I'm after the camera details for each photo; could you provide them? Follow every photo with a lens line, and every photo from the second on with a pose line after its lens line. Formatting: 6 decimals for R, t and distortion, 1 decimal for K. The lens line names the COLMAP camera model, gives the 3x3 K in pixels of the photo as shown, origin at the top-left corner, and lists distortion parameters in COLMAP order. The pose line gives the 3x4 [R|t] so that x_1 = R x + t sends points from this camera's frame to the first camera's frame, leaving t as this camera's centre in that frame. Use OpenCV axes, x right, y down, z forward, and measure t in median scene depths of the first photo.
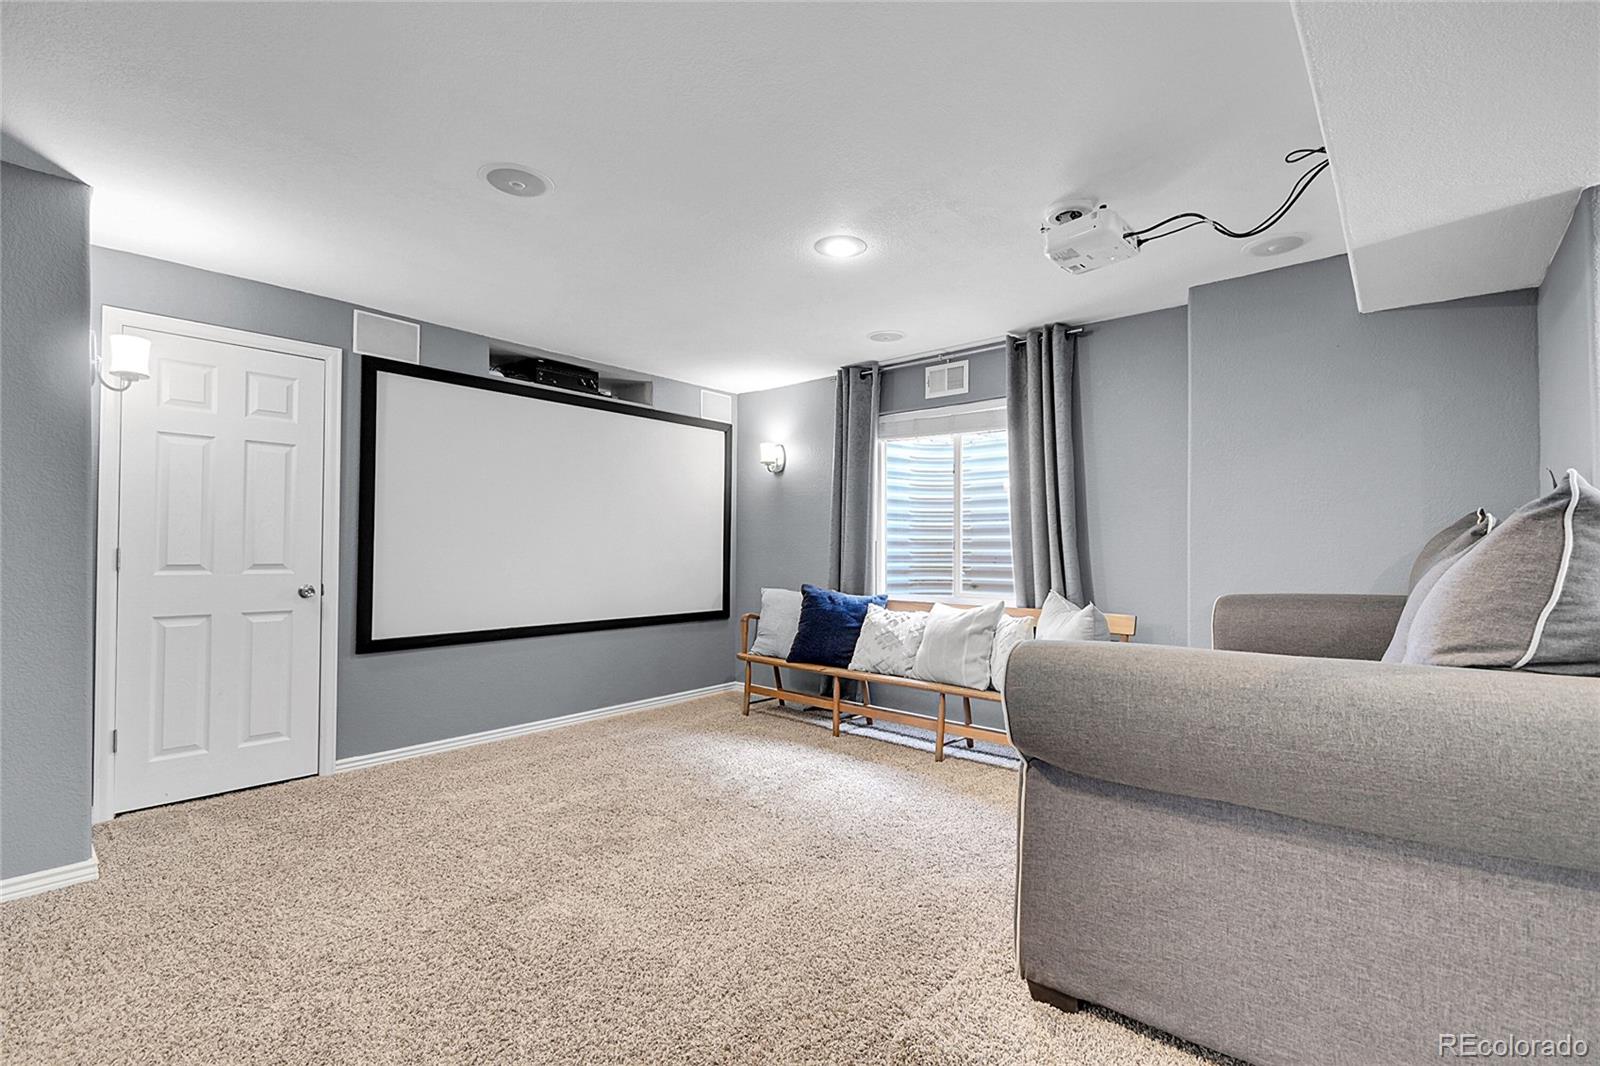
lens RADIAL K [[710.4, 0, 799.5], [0, 710.4, 539.3], [0, 0, 1]] dist [0.011564, -0.005284]
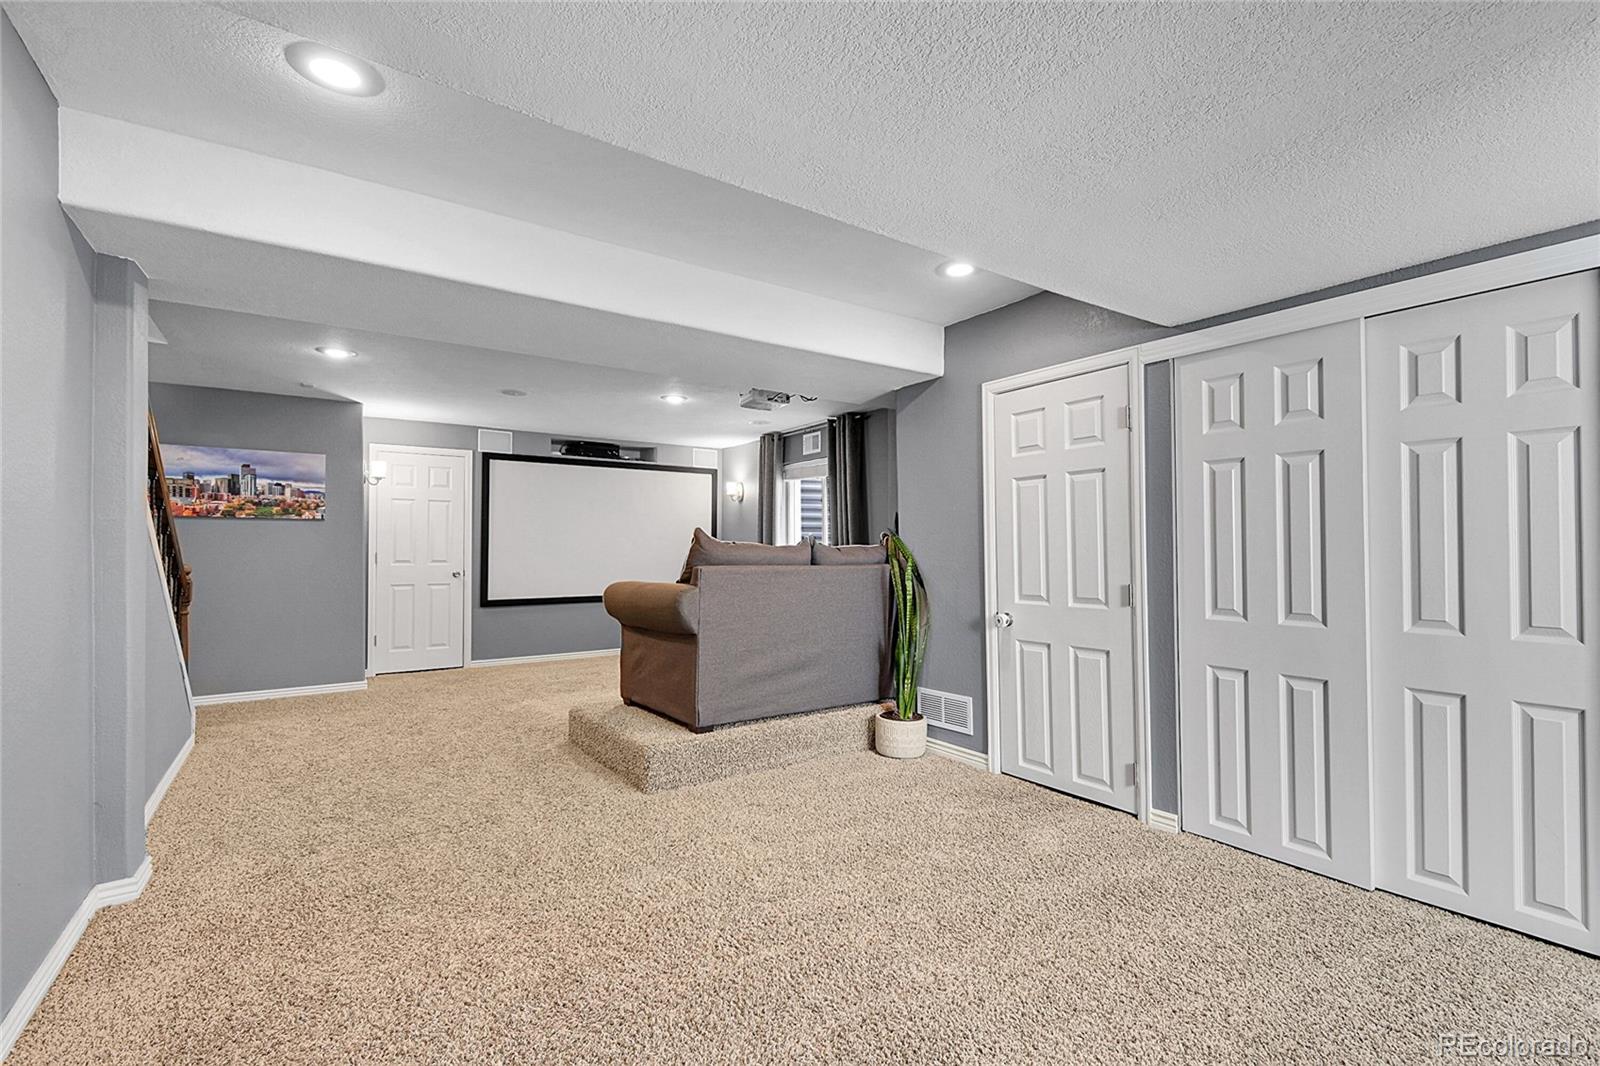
lens RADIAL K [[710.4, 0, 797.3], [0, 710.4, 539.2], [0, 0, 1]] dist [0.011564, -0.005284]
pose [[0.967973, -0.012170, -0.250758, 0.603416], [0.010787, 0.999918, -0.006890, -0.000863], [0.250822, 0.003964, 0.968025, -0.566563]]
